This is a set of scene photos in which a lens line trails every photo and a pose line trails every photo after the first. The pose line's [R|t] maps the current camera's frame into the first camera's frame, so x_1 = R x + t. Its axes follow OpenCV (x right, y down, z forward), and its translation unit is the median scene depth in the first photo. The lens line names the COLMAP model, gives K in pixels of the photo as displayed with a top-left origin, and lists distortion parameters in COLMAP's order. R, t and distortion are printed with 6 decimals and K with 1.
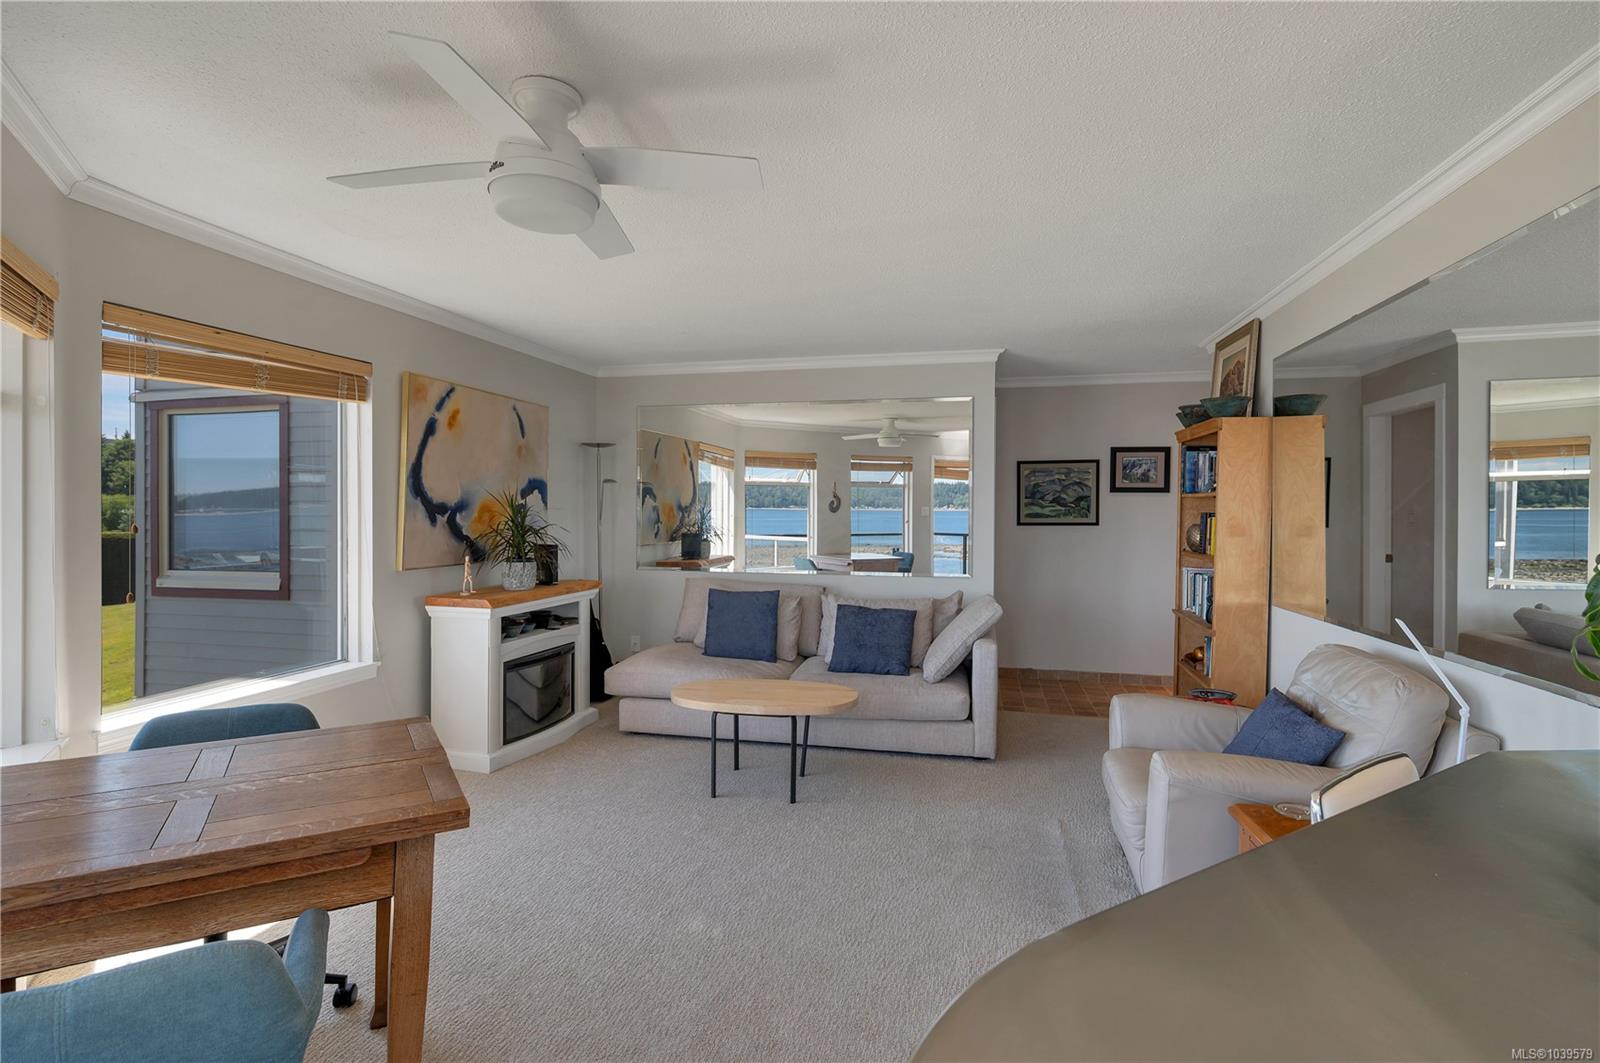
lens RADIAL K [[772.4, 0, 803.5], [0, 772.4, 508.5], [0, 0, 1]] dist [-0.001037, -0.000147]
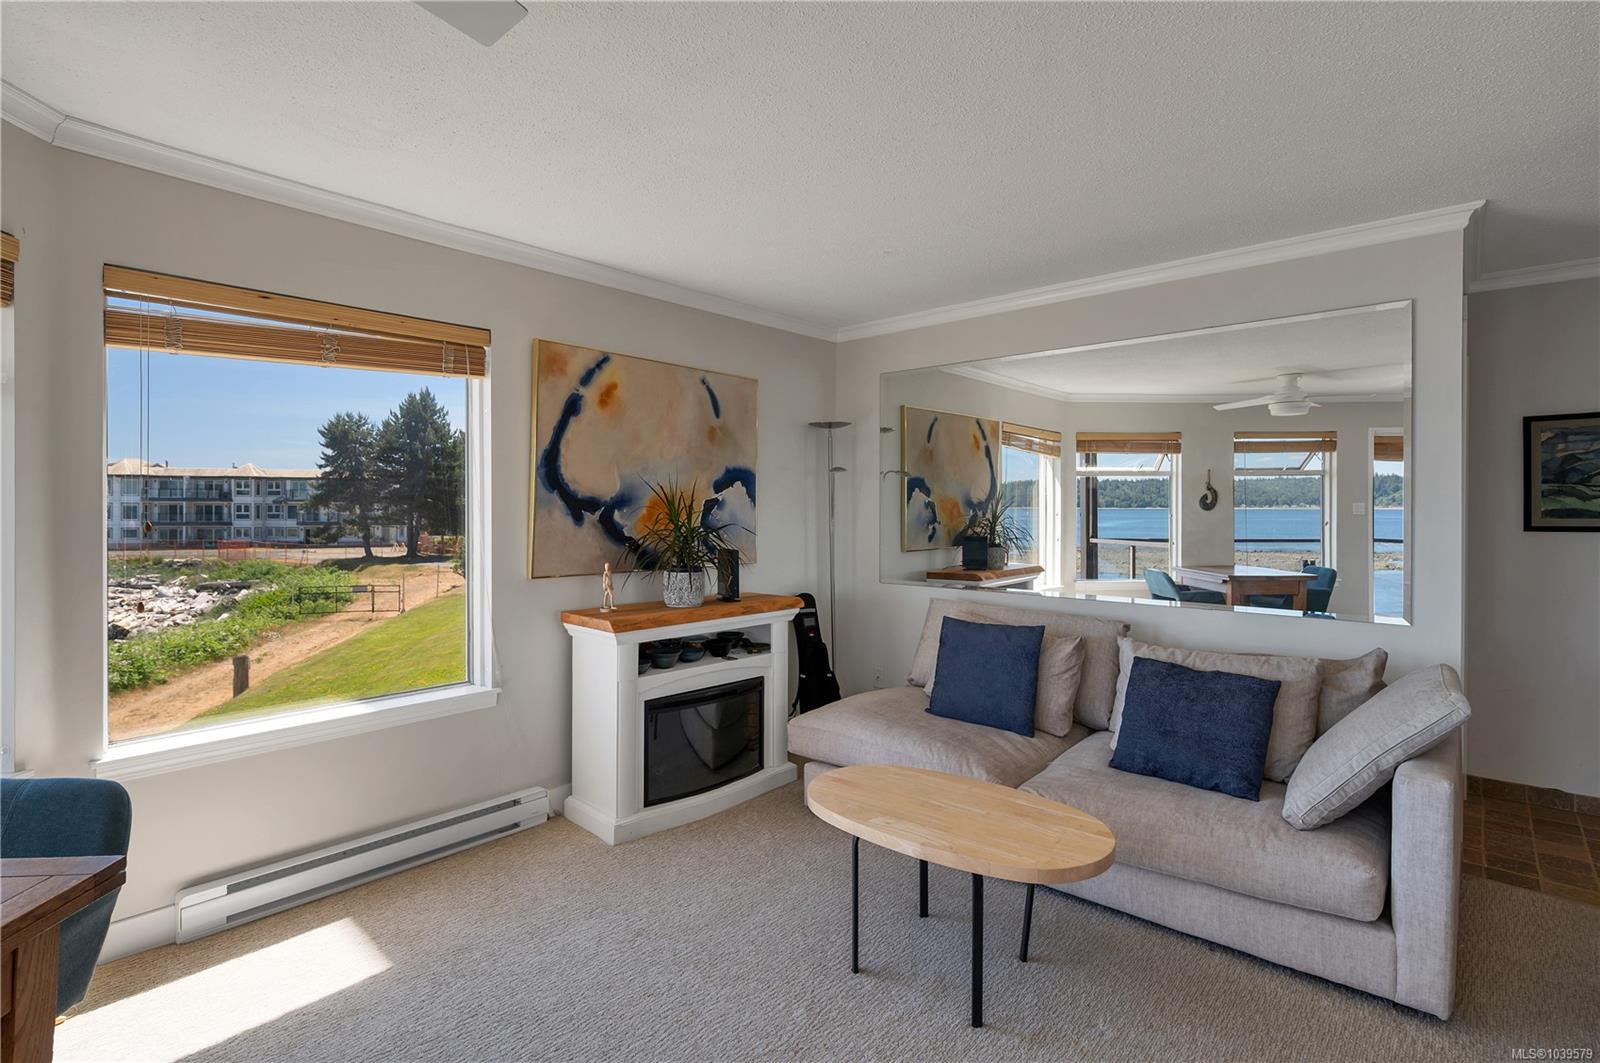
lens RADIAL K [[772.4, 0, 803.5], [0, 772.4, 508.5], [0, 0, 1]] dist [-0.001037, -0.000147]
pose [[0.880241, -0.003353, -0.474515, 0.106916], [0.003644, 0.999993, -0.000306, 0.005013], [0.474513, -0.001460, 0.880247, 0.336922]]
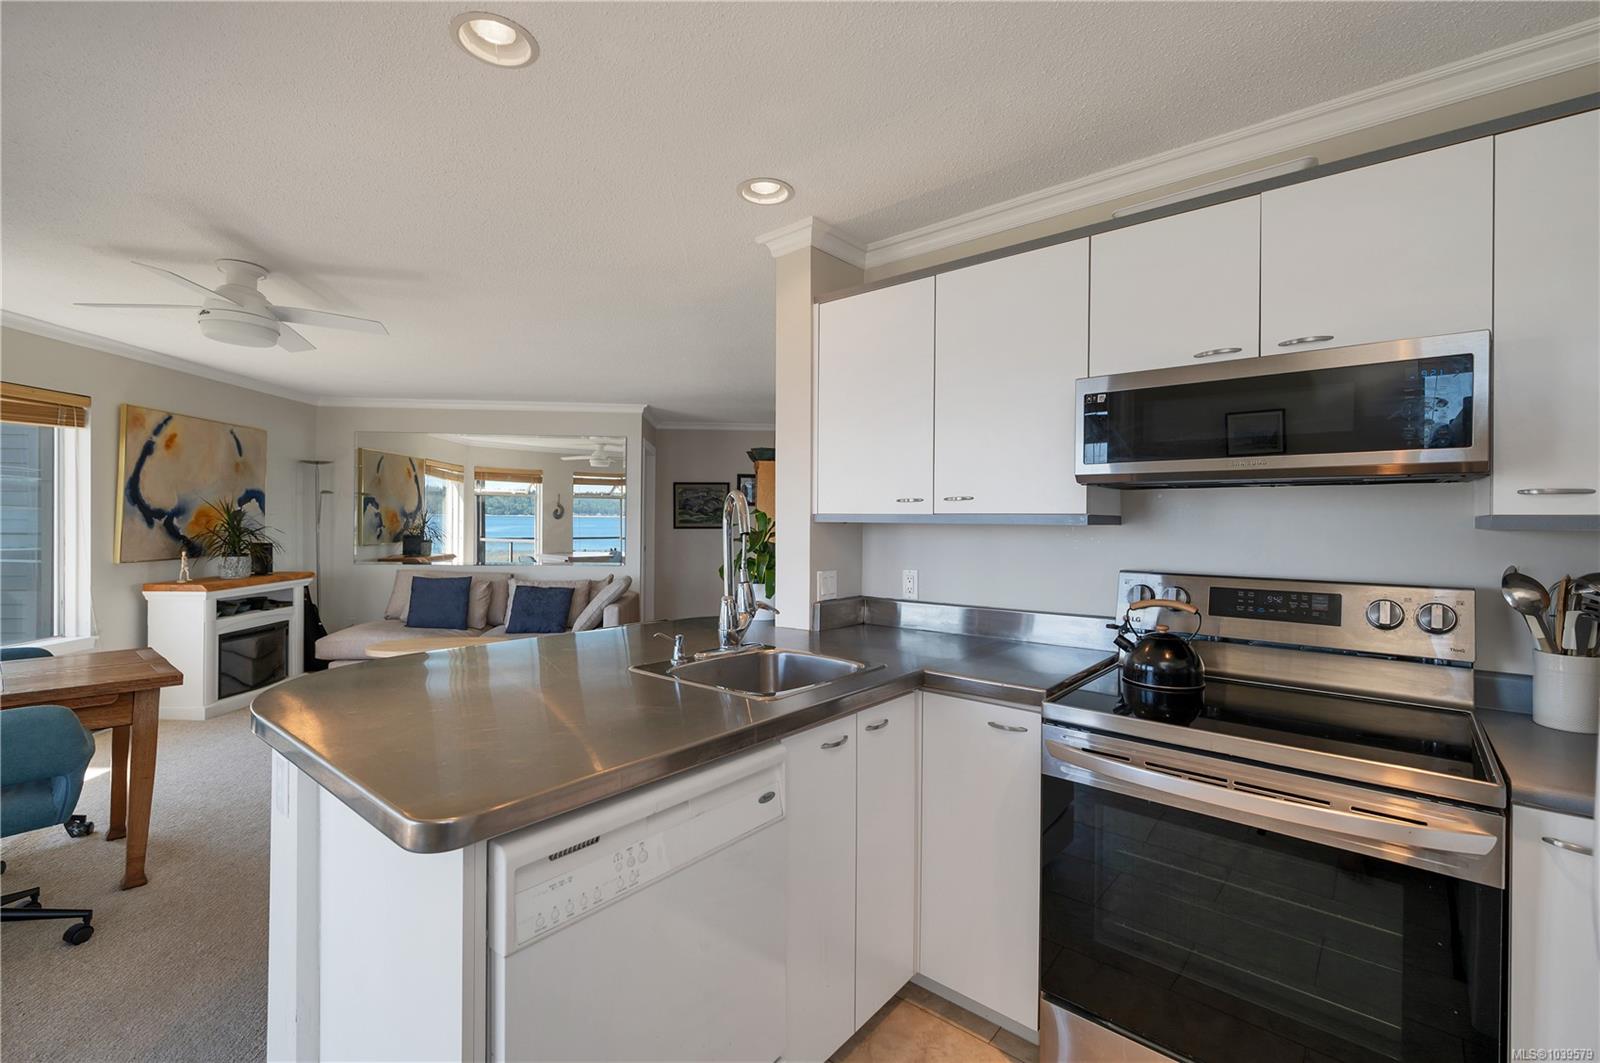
lens RADIAL K [[694.5, 0, 809.9], [0, 694.5, 519.0], [0, 0, 1]] dist [-0.001928, -0.000334]
pose [[0.948750, 0.004788, 0.315990, 0.151570], [-0.006160, 0.999975, 0.003346, -0.001332], [-0.315967, -0.005121, 0.948756, -0.340992]]
